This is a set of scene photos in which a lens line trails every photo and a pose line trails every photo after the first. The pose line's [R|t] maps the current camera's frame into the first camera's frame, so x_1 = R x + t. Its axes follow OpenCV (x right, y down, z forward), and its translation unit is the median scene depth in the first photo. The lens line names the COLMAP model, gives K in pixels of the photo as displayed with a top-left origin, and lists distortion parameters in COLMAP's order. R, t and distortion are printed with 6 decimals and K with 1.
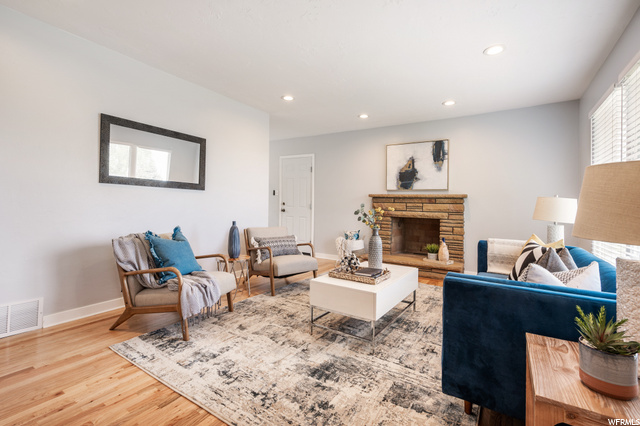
lens RADIAL K [[292.8, 0, 316.0], [0, 292.8, 199.7], [0, 0, 1]] dist [-0.007772, 0.000269]
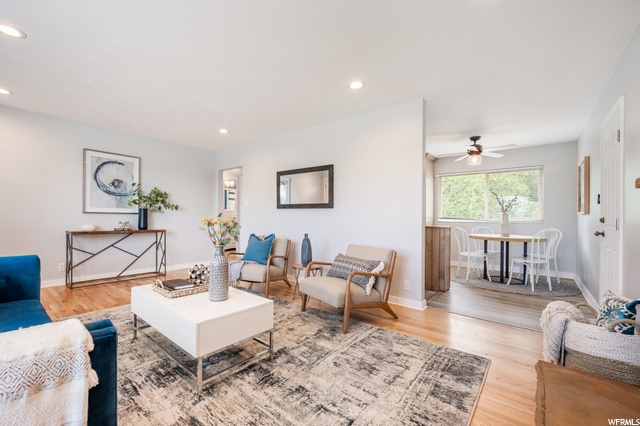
lens RADIAL K [[263.8, 0, 316.3], [0, 263.8, 219.2], [0, 0, 1]] dist [0.000447, -0.000142]
pose [[-0.098634, -0.024484, -0.994823, 0.851434], [0.001461, 0.999693, -0.024749, 0.048586], [0.995123, -0.003895, -0.098568, 1.304334]]
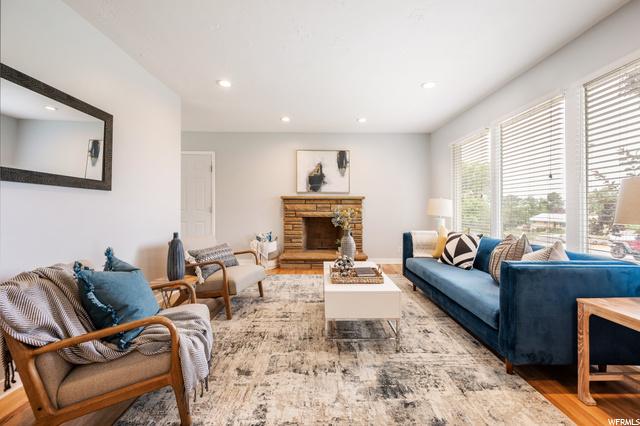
lens RADIAL K [[263.8, 0, 321.4], [0, 263.8, 200.9], [0, 0, 1]] dist [0.000447, -0.000142]
pose [[0.827821, -0.009132, 0.560918, -0.400009], [0.008490, 0.999957, 0.003751, -0.007161], [-0.560928, 0.001657, 0.827863, 0.271563]]
